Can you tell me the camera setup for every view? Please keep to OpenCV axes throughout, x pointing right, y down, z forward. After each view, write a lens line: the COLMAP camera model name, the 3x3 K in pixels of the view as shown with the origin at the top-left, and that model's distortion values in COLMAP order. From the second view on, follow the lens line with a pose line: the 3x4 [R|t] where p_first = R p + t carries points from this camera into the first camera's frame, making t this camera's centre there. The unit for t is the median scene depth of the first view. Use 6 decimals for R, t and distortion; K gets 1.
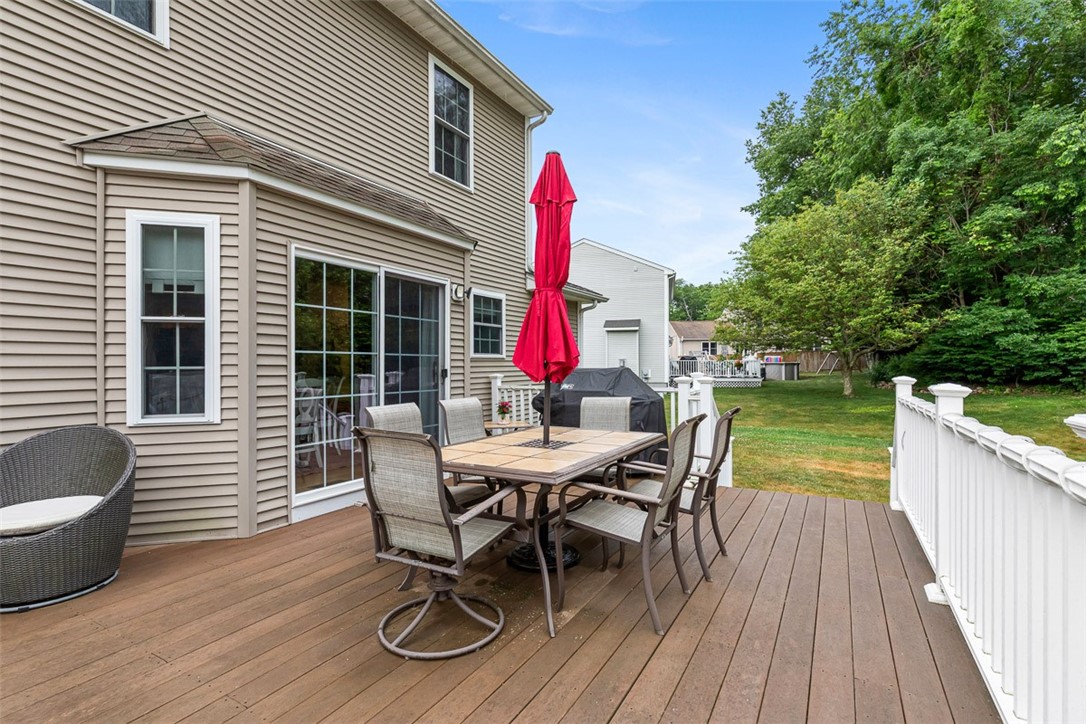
lens RADIAL K [[492.9, 0, 543.6], [0, 492.9, 365.1], [0, 0, 1]] dist [0.009113, -0.002819]
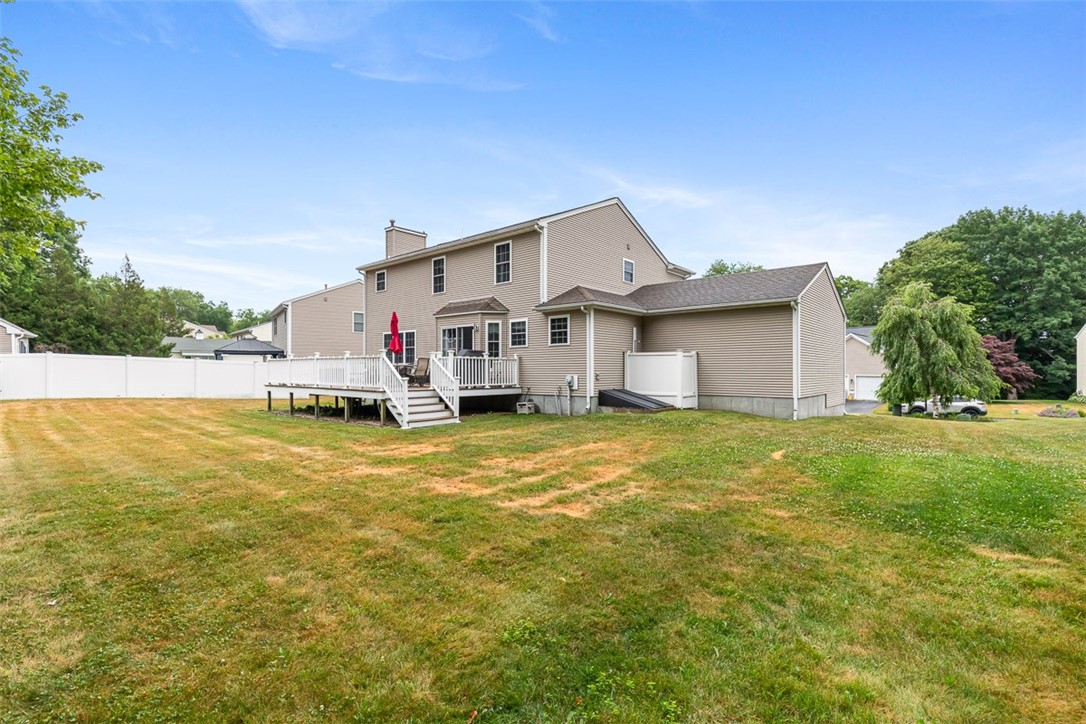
lens RADIAL K [[492.9, 0, 548.2], [0, 492.9, 367.1], [0, 0, 1]] dist [0.009113, -0.002819]
pose [[-0.175991, 0.000013, -0.984392, 2.429554], [0.001690, 0.999999, -0.000289, 0.090961], [0.984390, -0.001714, -0.175990, 1.712609]]
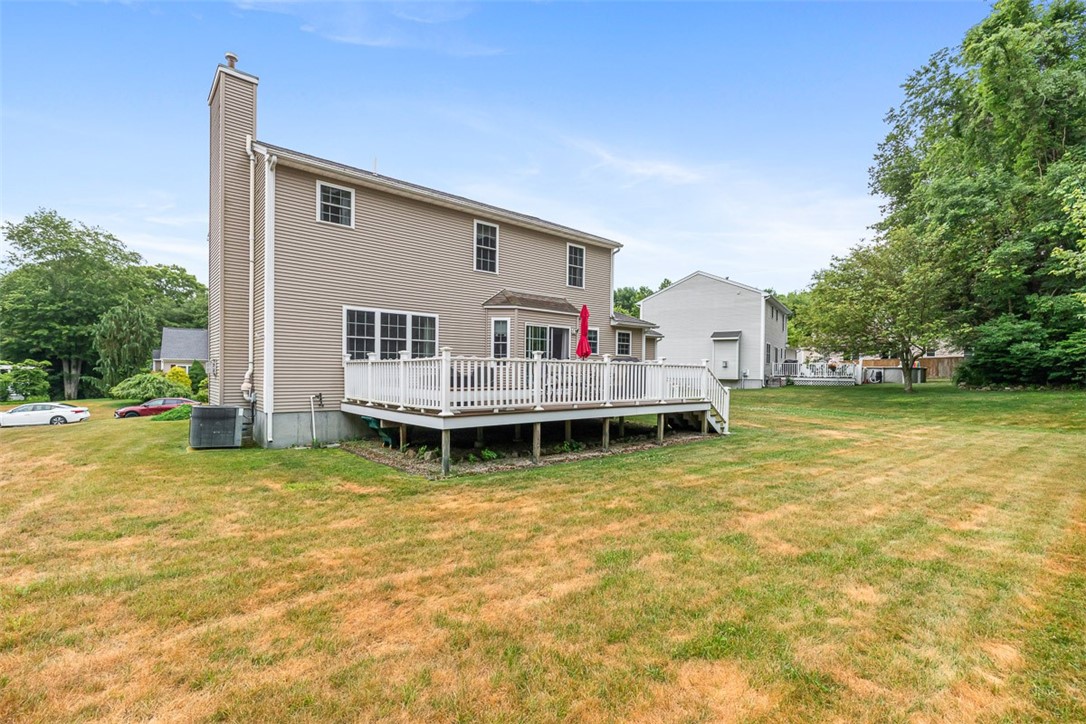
lens RADIAL K [[492.9, 0, 553.1], [0, 492.9, 371.4], [0, 0, 1]] dist [0.009113, -0.002819]
pose [[0.947313, 0.014350, -0.319989, 0.544977], [-0.014839, 0.999889, 0.000912, 0.075385], [0.319966, 0.003884, 0.947421, -1.513728]]
